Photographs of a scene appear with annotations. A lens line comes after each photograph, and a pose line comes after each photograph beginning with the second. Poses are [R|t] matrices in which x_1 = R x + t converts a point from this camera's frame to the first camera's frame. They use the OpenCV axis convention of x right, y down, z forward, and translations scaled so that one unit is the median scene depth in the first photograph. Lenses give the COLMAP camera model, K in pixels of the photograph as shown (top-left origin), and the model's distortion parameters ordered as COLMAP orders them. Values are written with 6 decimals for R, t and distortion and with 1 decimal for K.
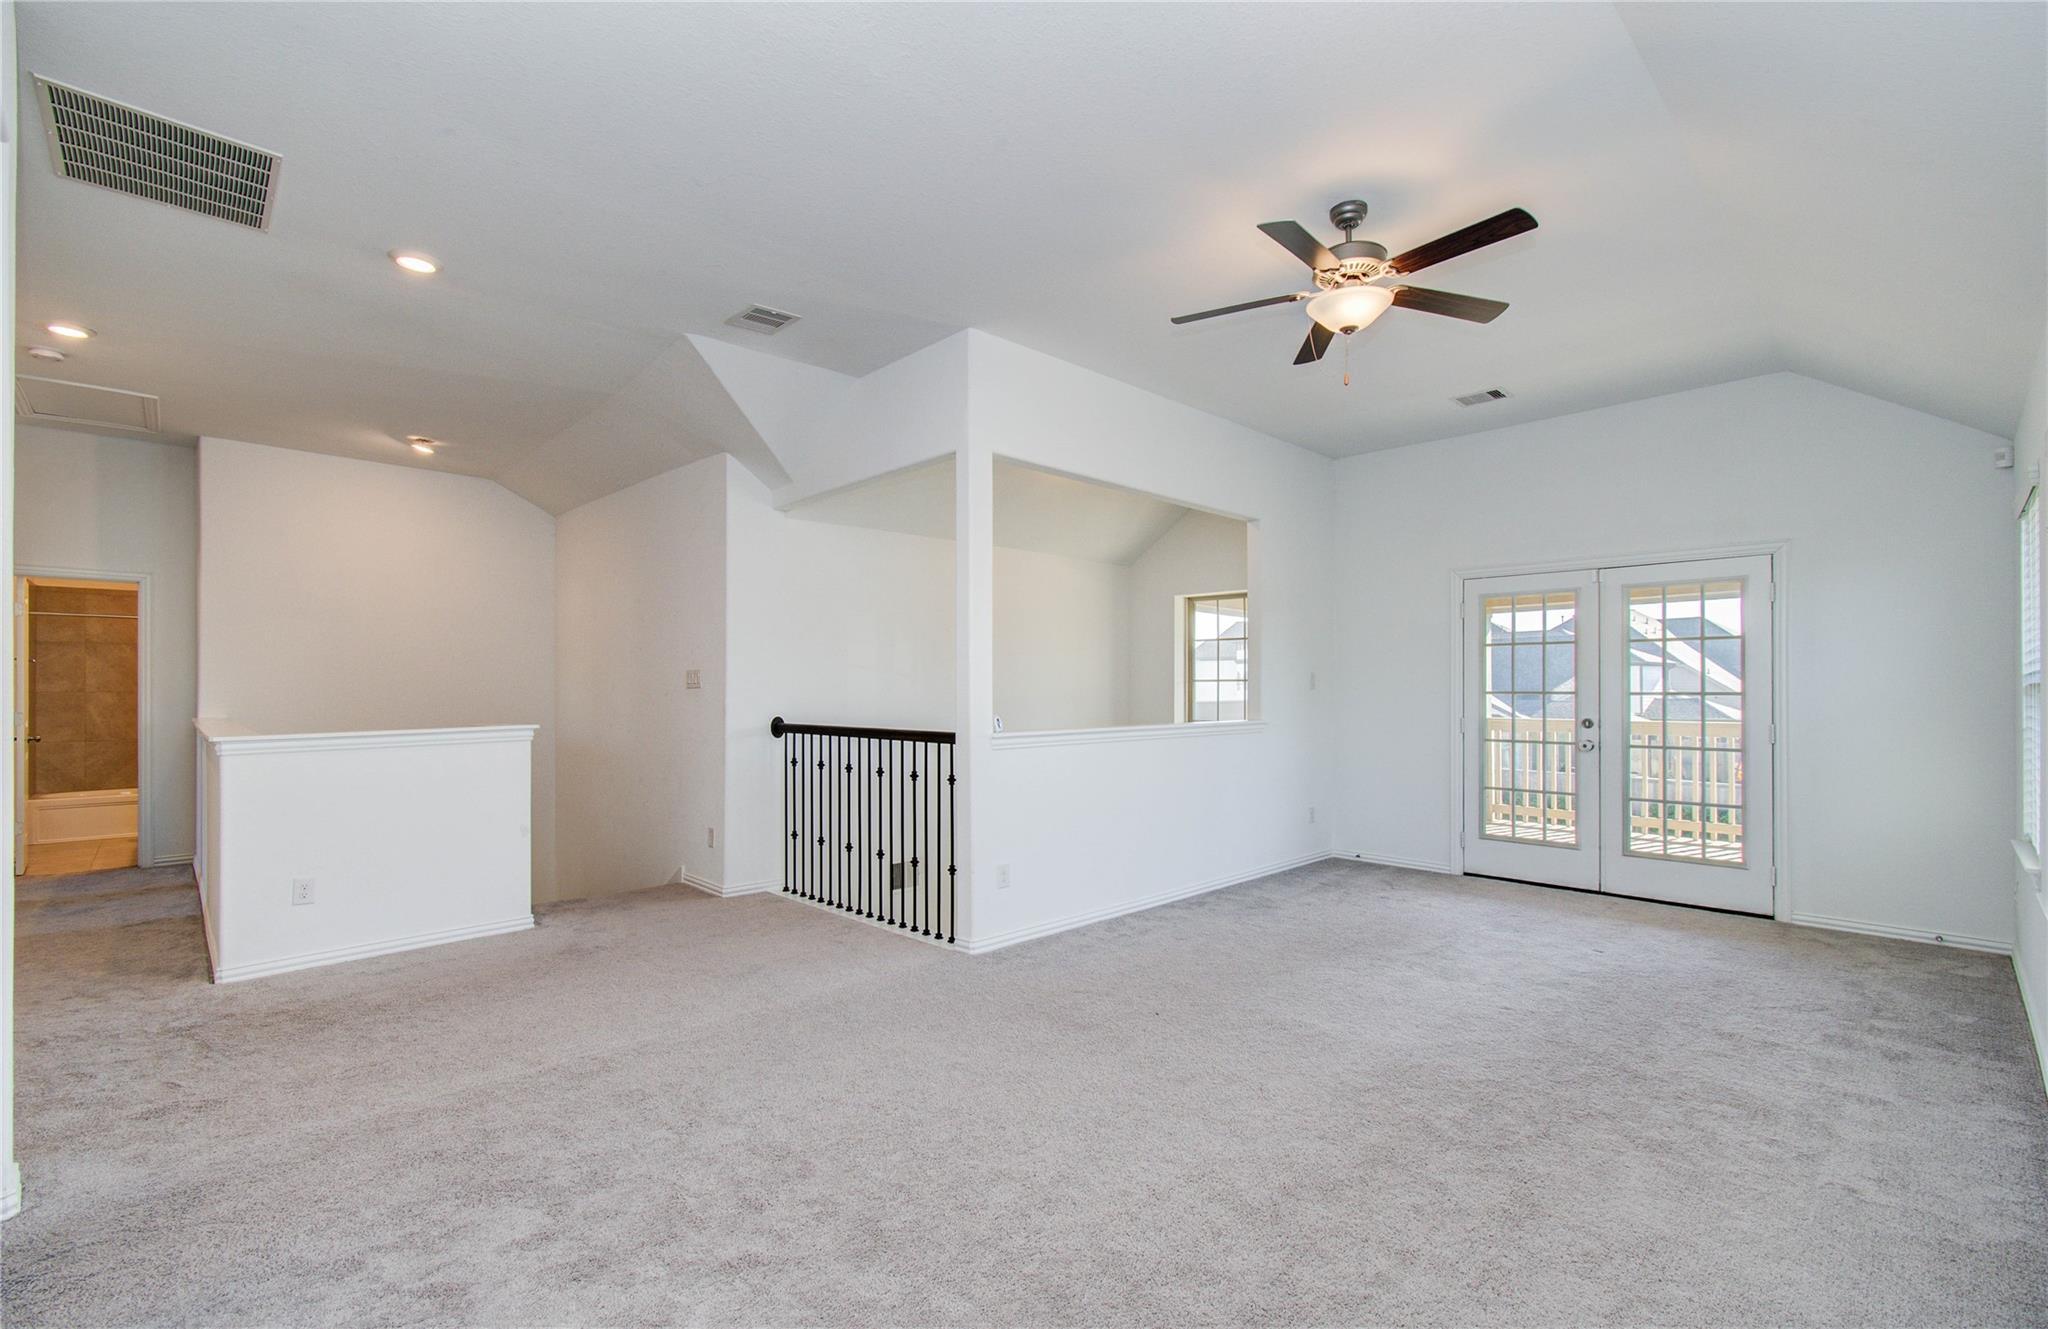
lens RADIAL K [[891.8, 0, 1026.7], [0, 891.8, 693.3], [0, 0, 1]] dist [0.000381, 0.000182]
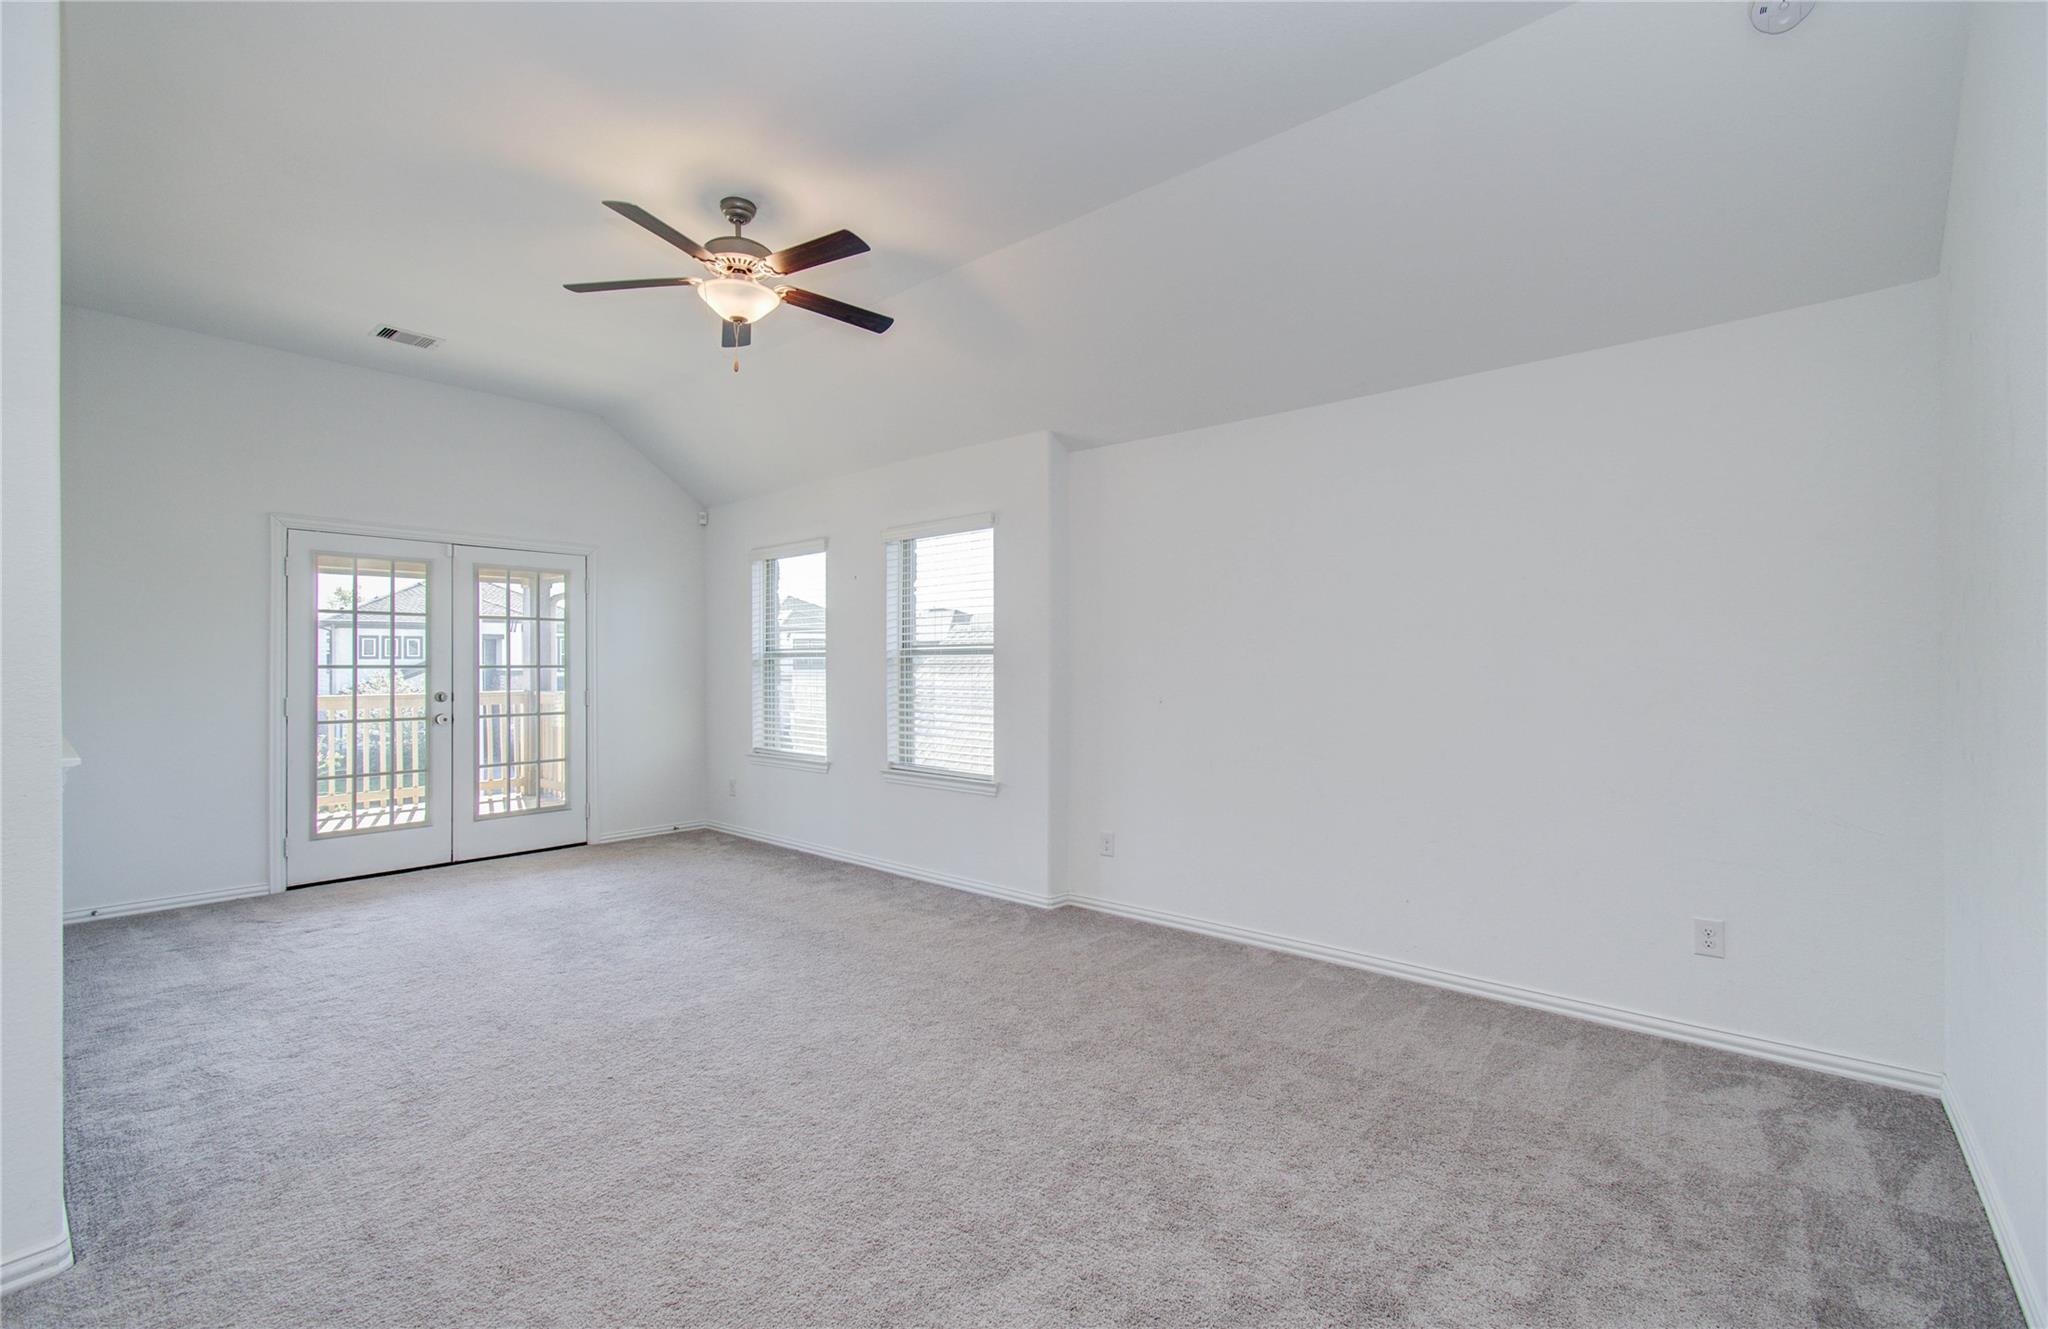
lens RADIAL K [[885.6, 0, 1015.9], [0, 885.6, 663.9], [0, 0, 1]] dist [0.000114, 0.000549]
pose [[-0.067684, -0.003706, 0.997700, -0.408617], [0.005230, 0.999978, 0.004069, -0.003741], [-0.997693, 0.005493, -0.067663, 0.432825]]
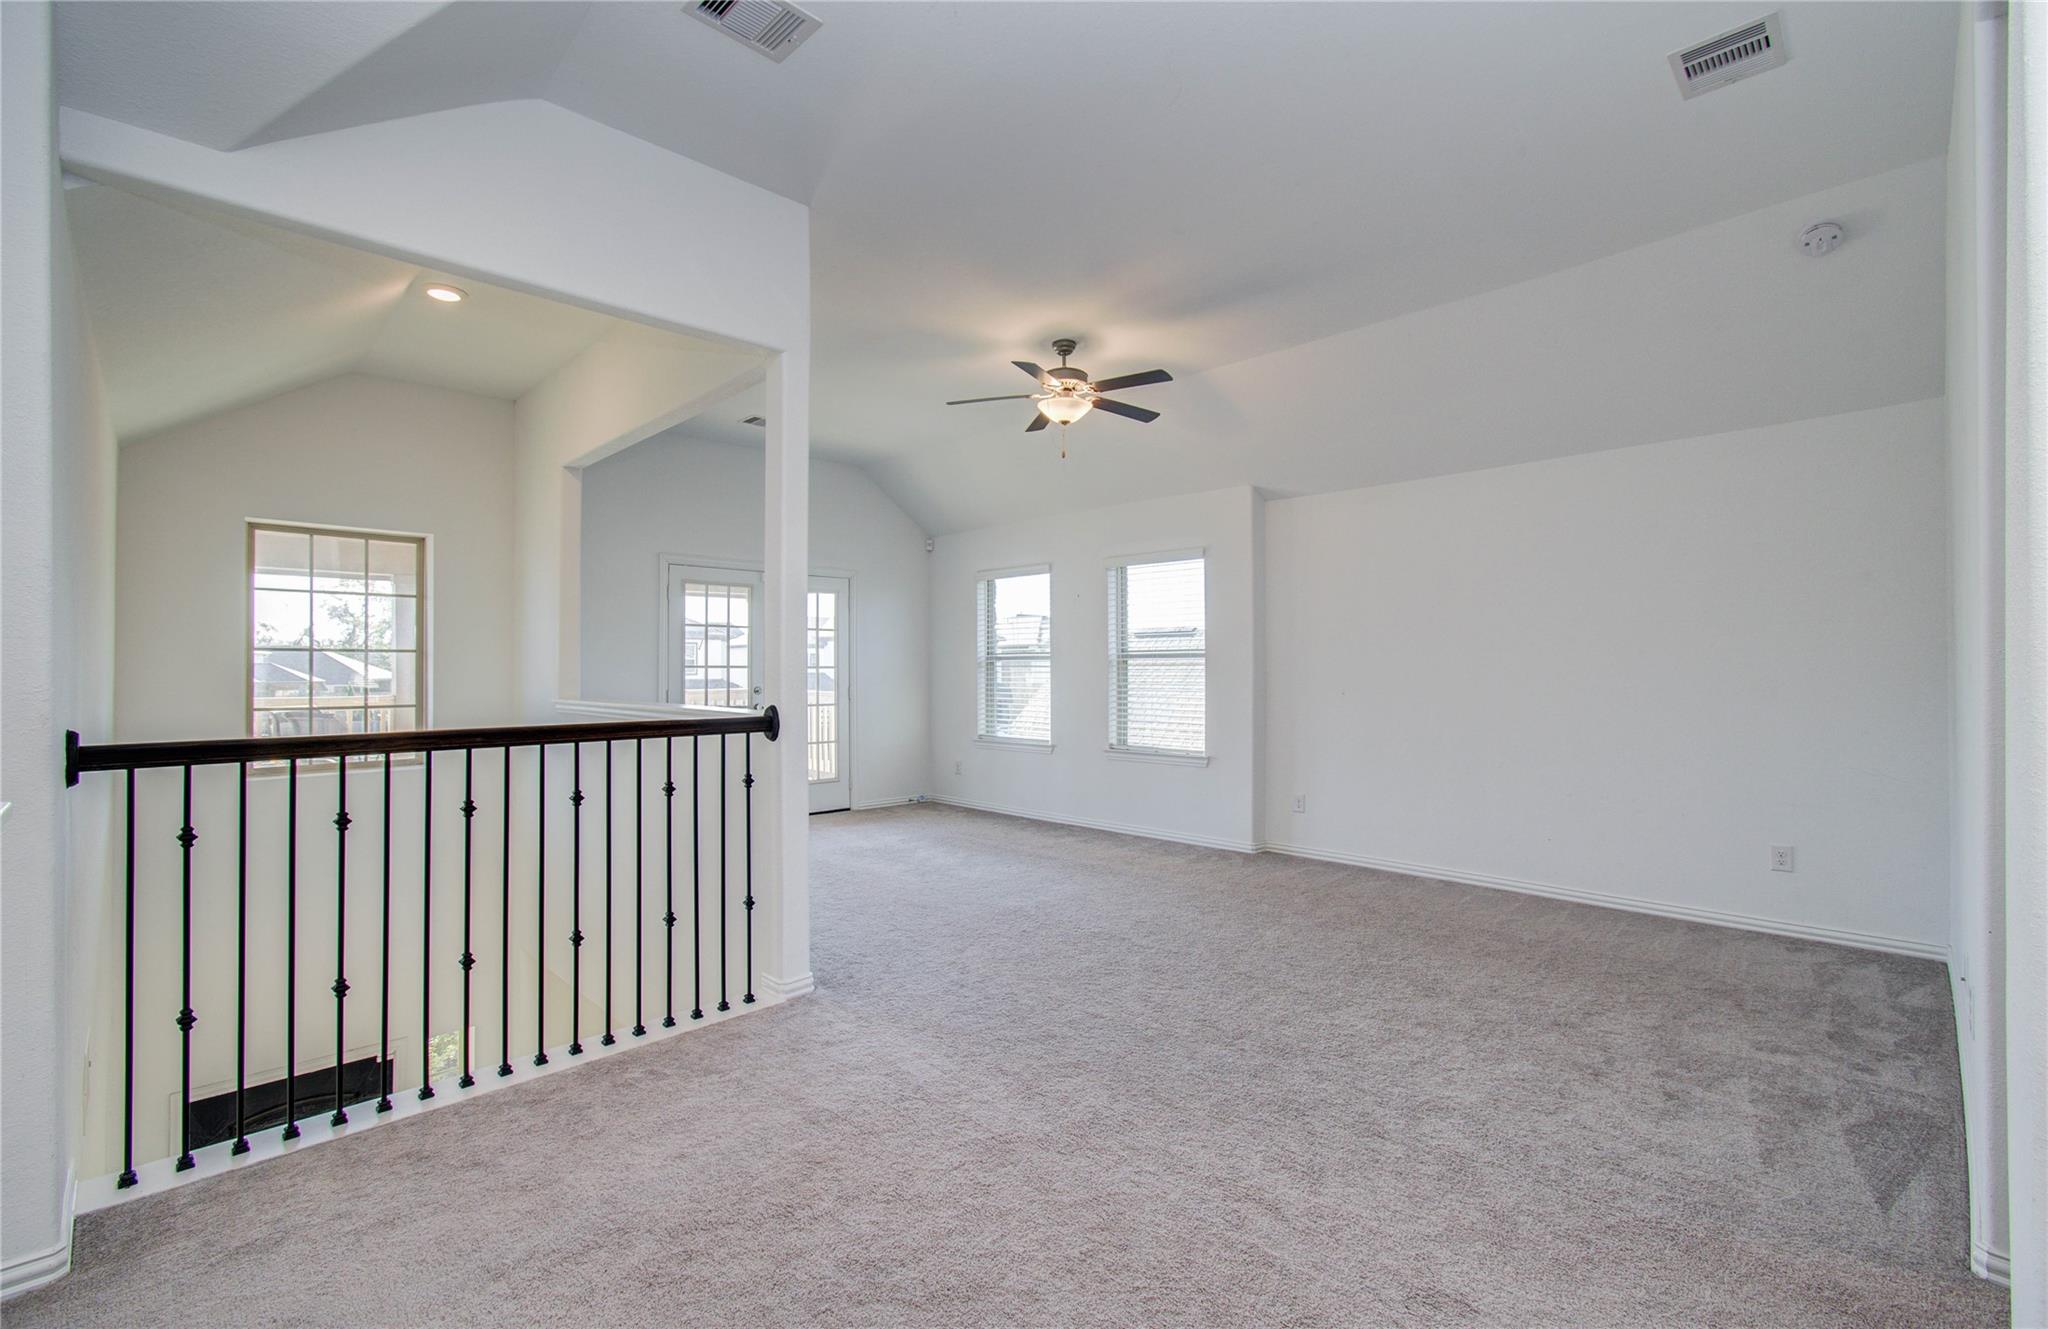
lens RADIAL K [[897.7, 0, 1019.0], [0, 897.7, 661.8], [0, 0, 1]] dist [0.000166, -0.000659]
pose [[0.004156, 0.006484, 0.999970, -0.673501], [0.005598, 0.999963, -0.006507, 0.002324], [-0.999976, 0.005625, 0.004119, 0.625336]]
